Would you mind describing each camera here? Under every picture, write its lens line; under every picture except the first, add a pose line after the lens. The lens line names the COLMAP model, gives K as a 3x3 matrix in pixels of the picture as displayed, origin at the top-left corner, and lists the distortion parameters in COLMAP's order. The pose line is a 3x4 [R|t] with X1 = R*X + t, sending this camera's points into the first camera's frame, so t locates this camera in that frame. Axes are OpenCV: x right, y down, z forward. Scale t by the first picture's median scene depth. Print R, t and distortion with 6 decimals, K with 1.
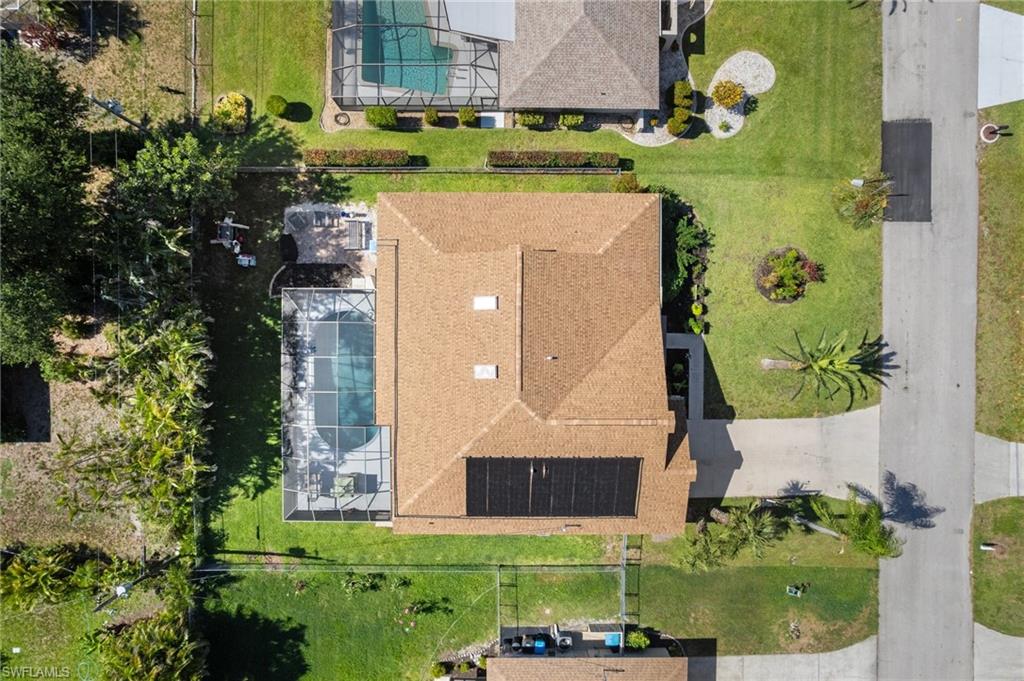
lens RADIAL K [[655.5, 0, 512.0], [0, 655.5, 340.5], [0, 0, 1]] dist [-0.073458, 0.072035]
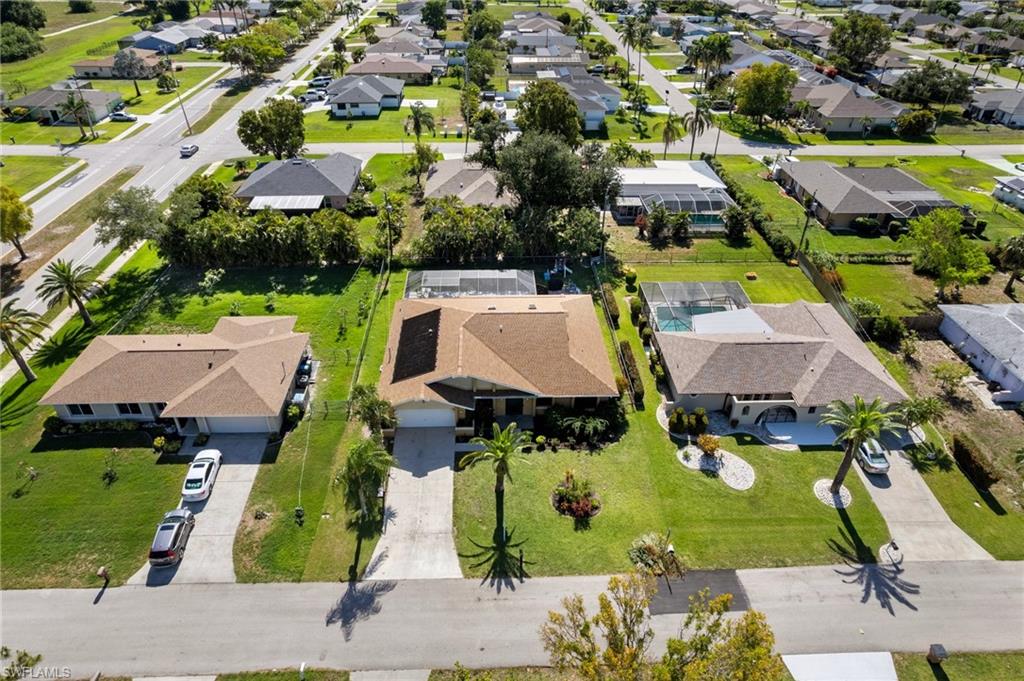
lens RADIAL K [[655.5, 0, 512.0], [0, 655.5, 340.5], [0, 0, 1]] dist [-0.073458, 0.072035]
pose [[0.044670, 0.551570, -0.832931, 1.230149], [-0.998820, 0.008754, -0.047770, 0.067955], [-0.019056, 0.834082, 0.551311, 0.116311]]
